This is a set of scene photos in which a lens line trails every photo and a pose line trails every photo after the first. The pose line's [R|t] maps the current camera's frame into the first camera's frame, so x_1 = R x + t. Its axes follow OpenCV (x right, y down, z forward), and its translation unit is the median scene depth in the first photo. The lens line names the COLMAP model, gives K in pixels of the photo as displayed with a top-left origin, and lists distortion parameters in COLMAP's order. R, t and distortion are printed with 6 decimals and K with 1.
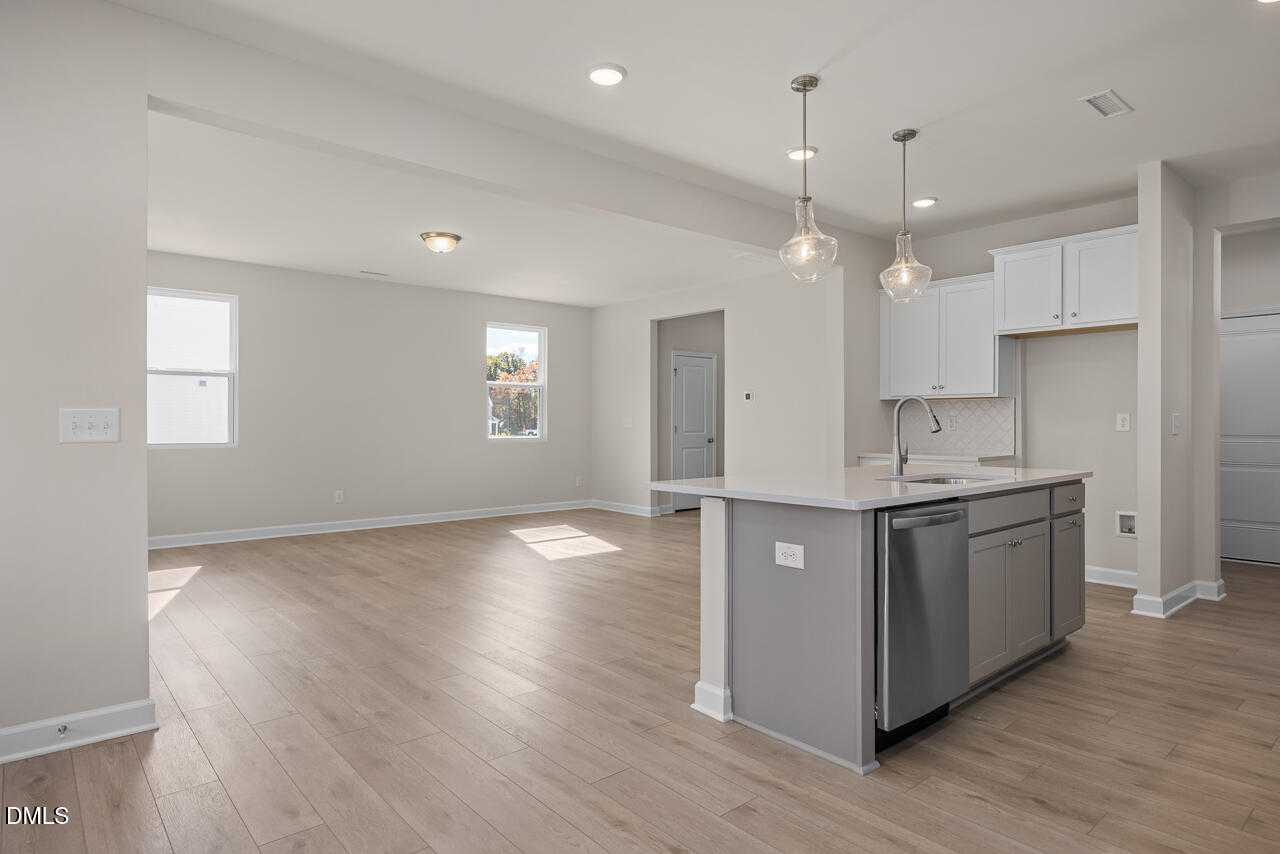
lens RADIAL K [[718.0, 0, 639.7], [0, 718.0, 421.2], [0, 0, 1]] dist [-0.016300, 0.000687]
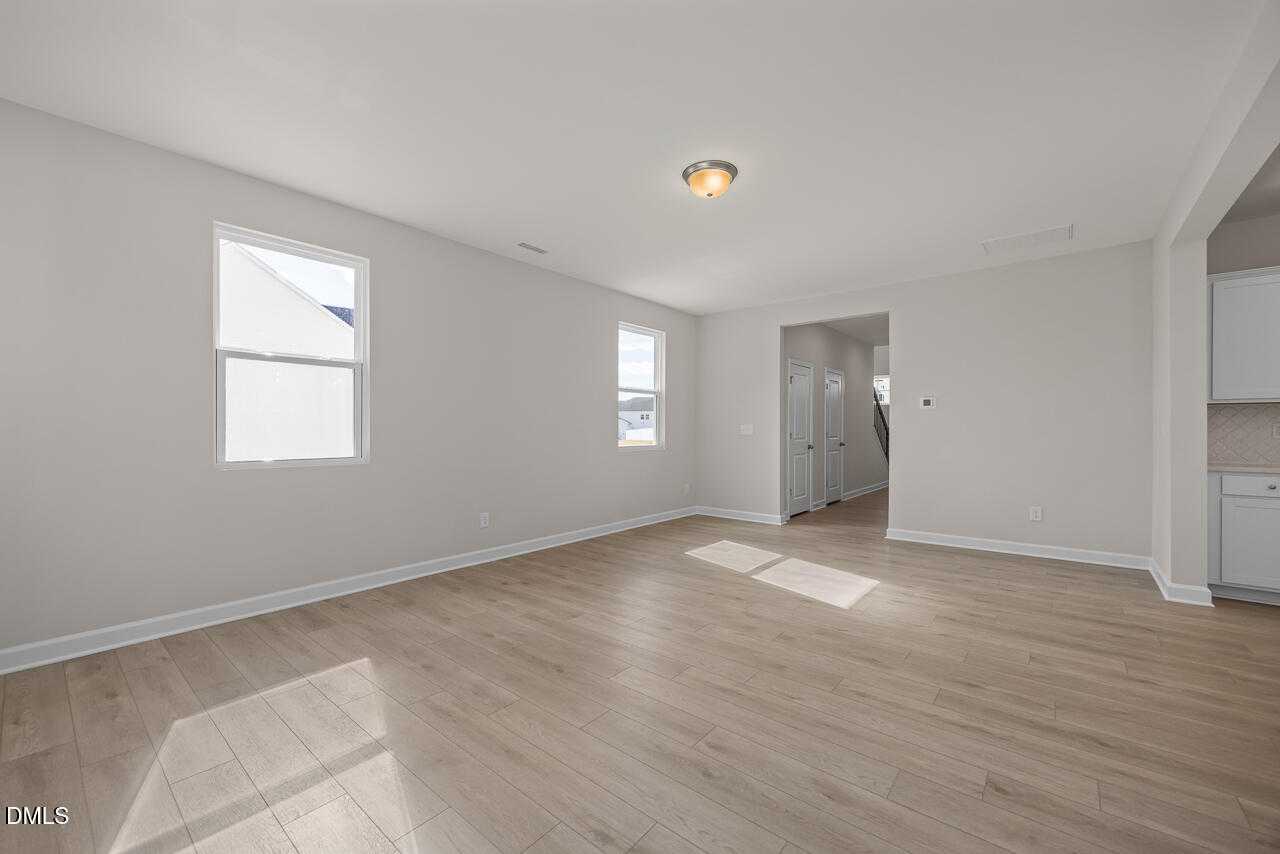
lens RADIAL K [[510.2, 0, 635.9], [0, 510.2, 430.3], [0, 0, 1]] dist [0.003613, 0.000231]
pose [[0.987045, 0.000079, 0.160445, -0.683392], [-0.000547, 0.999996, 0.002873, 0.001664], [-0.160444, -0.002923, 0.987041, 0.785257]]
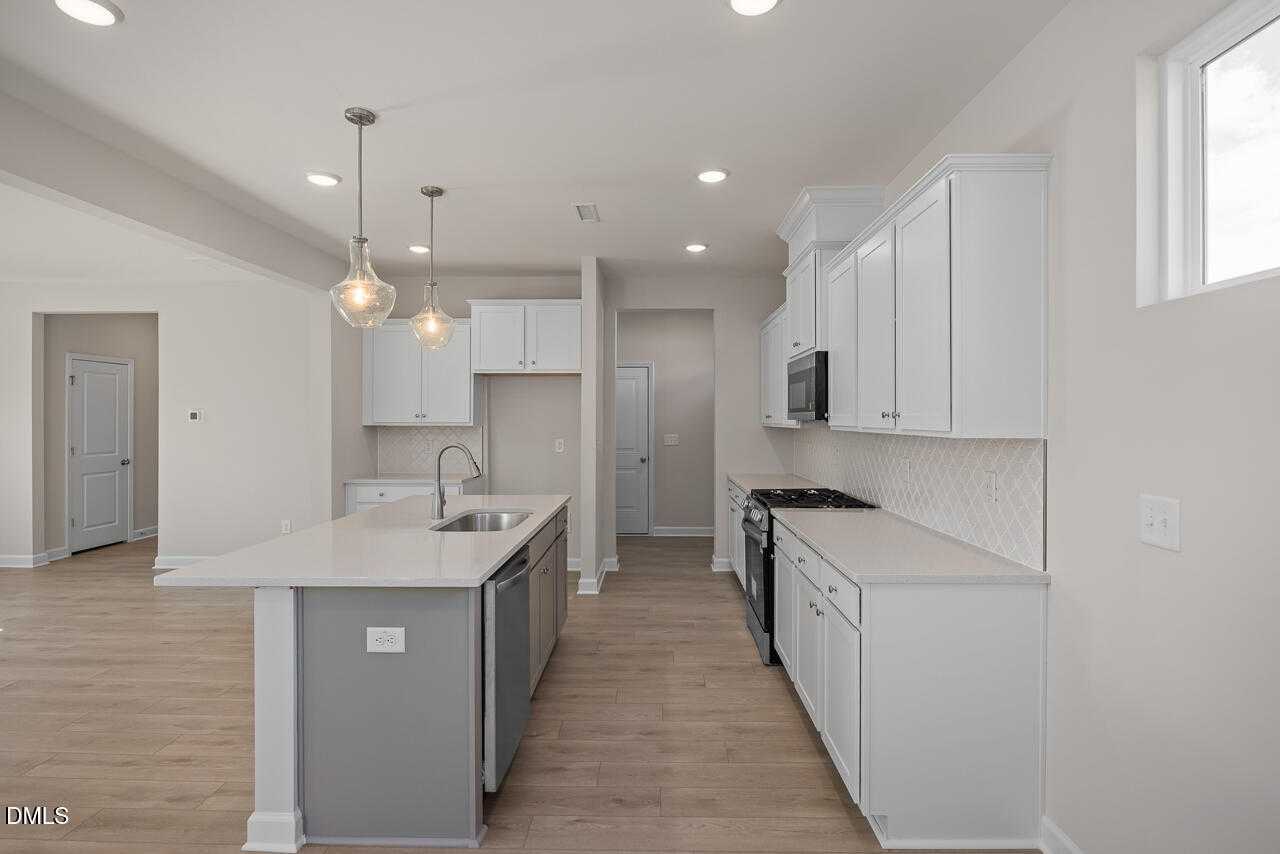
lens RADIAL K [[628.5, 0, 648.2], [0, 628.5, 419.6], [0, 0, 1]] dist [-0.008222, -0.002056]
pose [[0.660256, 0.000776, 0.751040, -0.115448], [-0.002576, 0.999996, 0.001232, -0.065024], [-0.751036, -0.002748, 0.660255, 0.147459]]
